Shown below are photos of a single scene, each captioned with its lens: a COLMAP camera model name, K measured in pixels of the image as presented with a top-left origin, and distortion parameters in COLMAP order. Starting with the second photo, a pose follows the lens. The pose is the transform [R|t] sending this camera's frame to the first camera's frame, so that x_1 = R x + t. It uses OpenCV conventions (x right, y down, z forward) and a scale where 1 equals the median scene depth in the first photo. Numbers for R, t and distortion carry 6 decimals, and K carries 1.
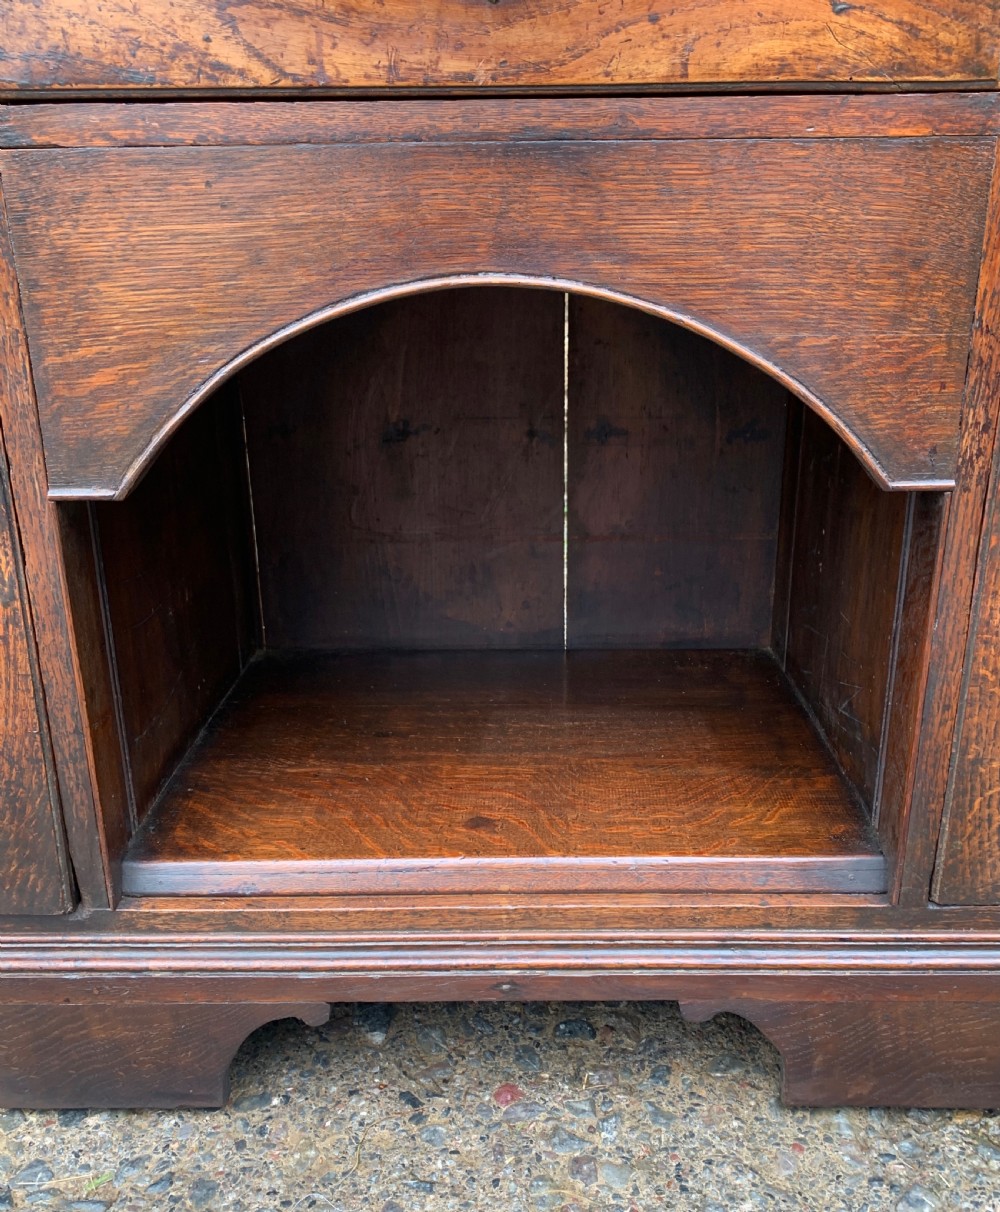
lens RADIAL K [[1095.3, 0, 521.3], [0, 1095.3, 615.8], [0, 0, 1]] dist [0.012439, 0.011071]
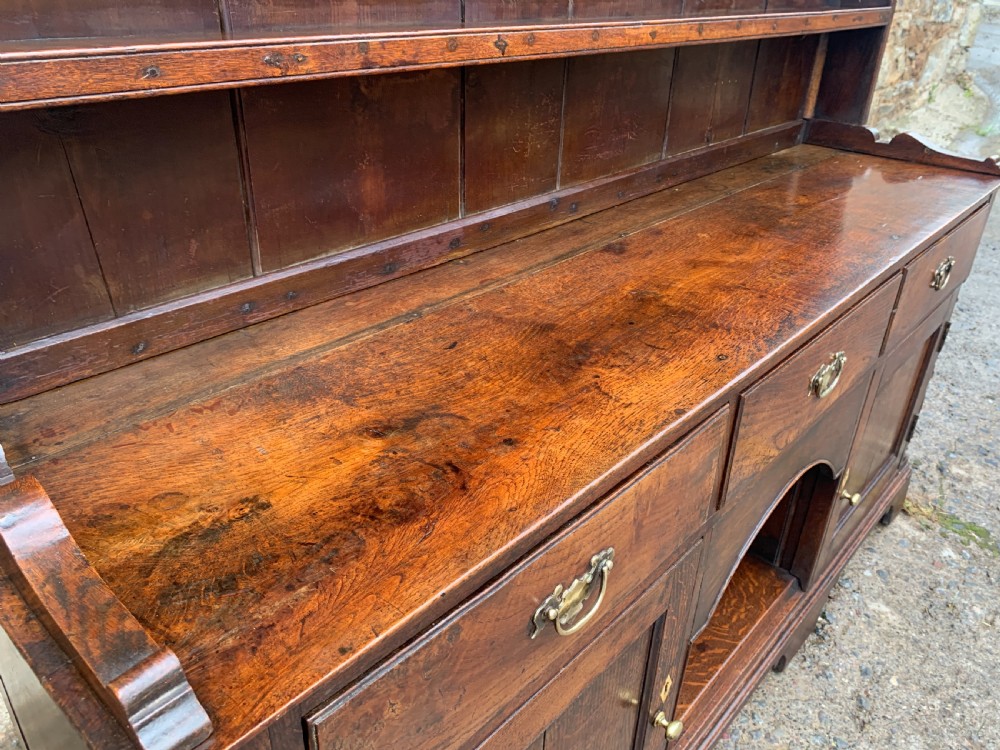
lens RADIAL K [[766.3, 0, 501.2], [0, 766.3, 368.3], [0, 0, 1]] dist [0.041285, -0.038697]
pose [[0.658022, -0.327649, 0.677977, -1.403885], [0.212241, 0.944568, 0.250491, -0.992942], [-0.722468, -0.020934, 0.691087, 0.200245]]
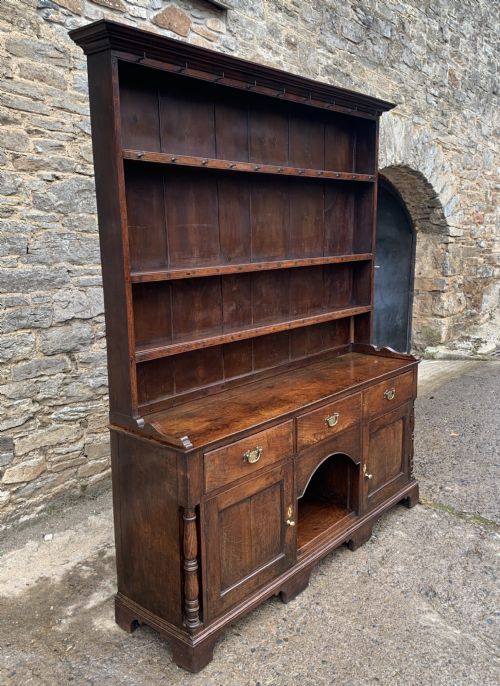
lens RADIAL K [[606.1, 0, 245.3], [0, 606.1, 337.7], [0, 0, 1]] dist [0.043283, -0.046485]
pose [[0.650596, -0.140354, 0.746341, -3.230563], [0.263476, 0.963446, -0.048493, -0.952918], [-0.712254, 0.228192, 0.663794, -1.557006]]
